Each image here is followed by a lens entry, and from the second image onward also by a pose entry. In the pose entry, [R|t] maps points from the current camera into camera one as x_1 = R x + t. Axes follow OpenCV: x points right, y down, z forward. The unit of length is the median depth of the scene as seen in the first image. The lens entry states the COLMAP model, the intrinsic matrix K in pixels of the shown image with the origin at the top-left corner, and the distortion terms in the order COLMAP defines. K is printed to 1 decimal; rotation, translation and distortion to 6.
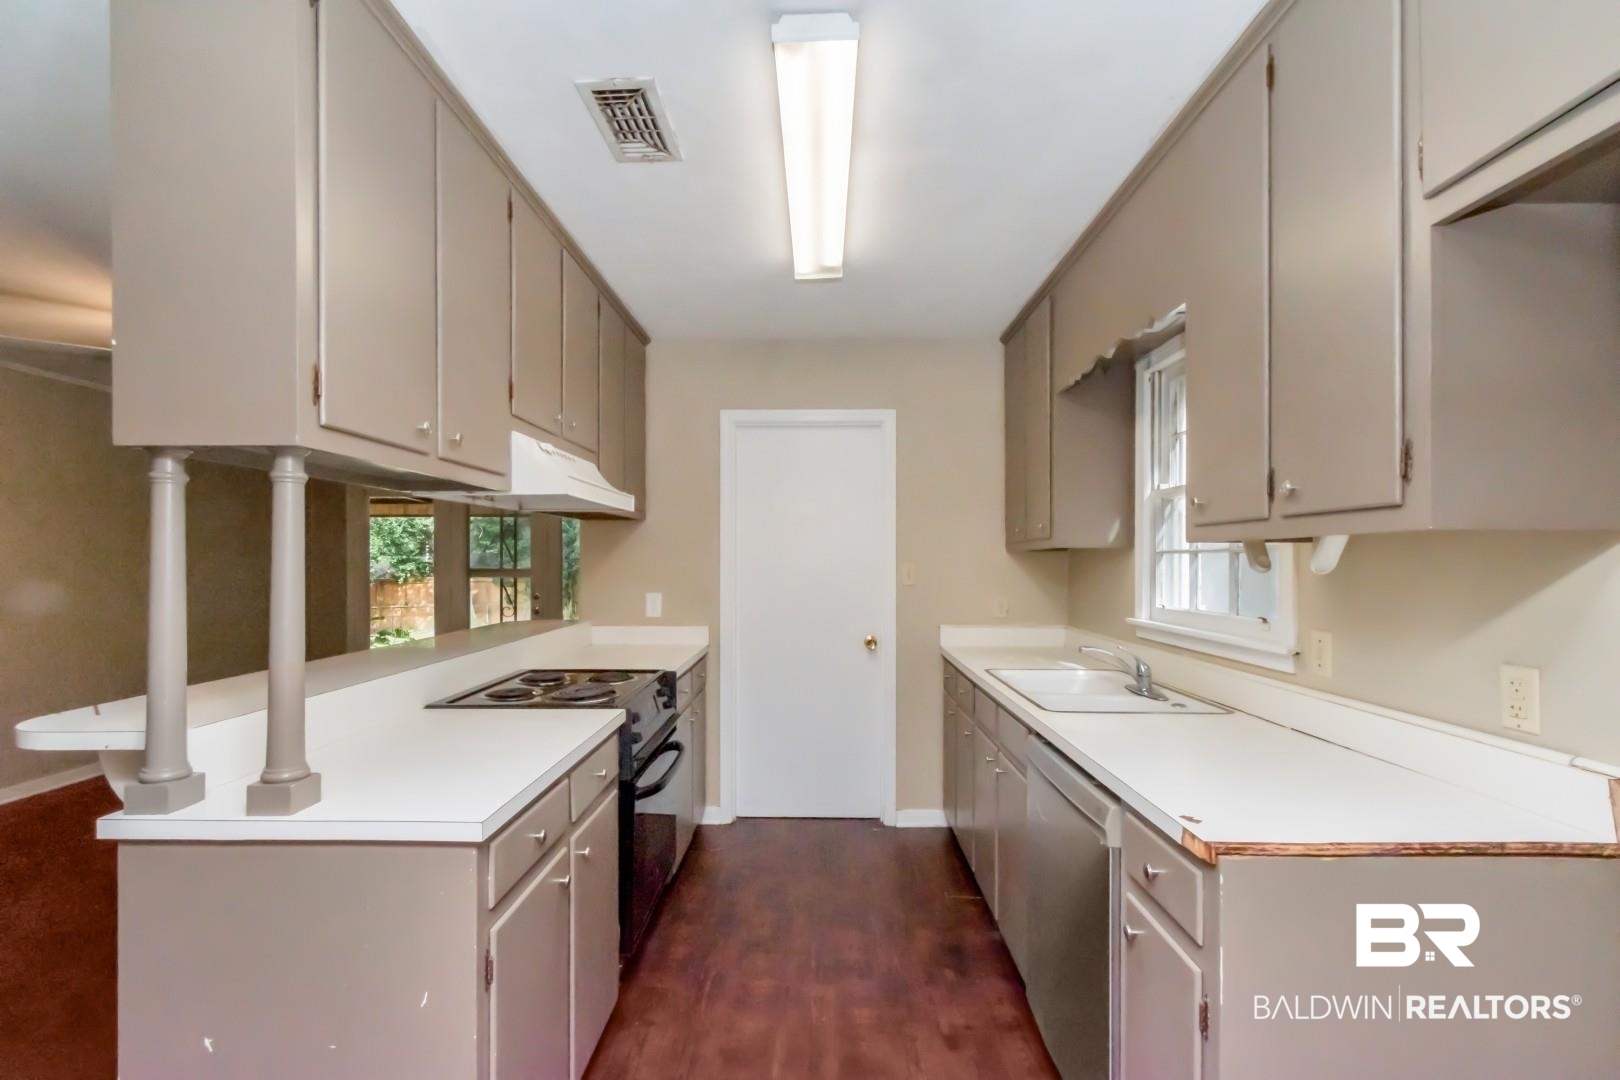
lens RADIAL K [[708.6, 0, 811.0], [0, 708.6, 551.9], [0, 0, 1]] dist [0.003573, 0.000050]
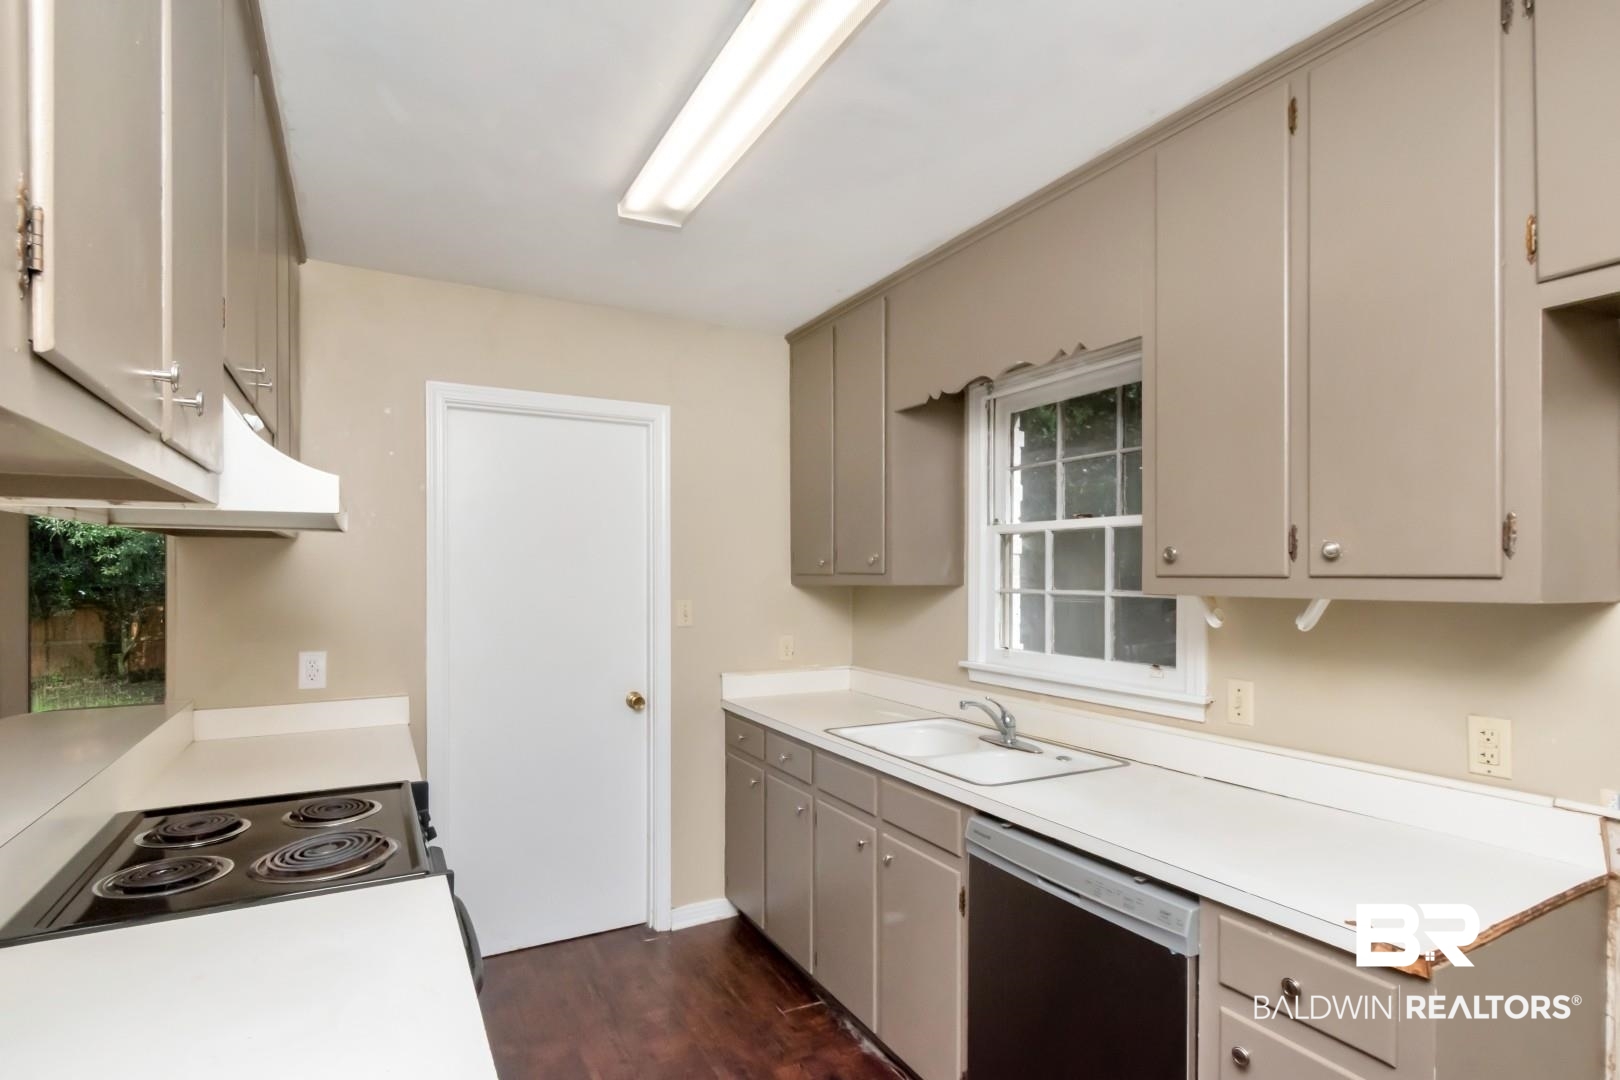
lens RADIAL K [[791.9, 0, 795.4], [0, 791.9, 570.2], [0, 0, 1]] dist [0.001428, -0.000731]
pose [[0.873781, 0.001558, 0.486317, -0.273722], [-0.005872, 0.999956, 0.007346, -0.035577], [-0.486284, -0.009274, 0.873752, 0.224704]]
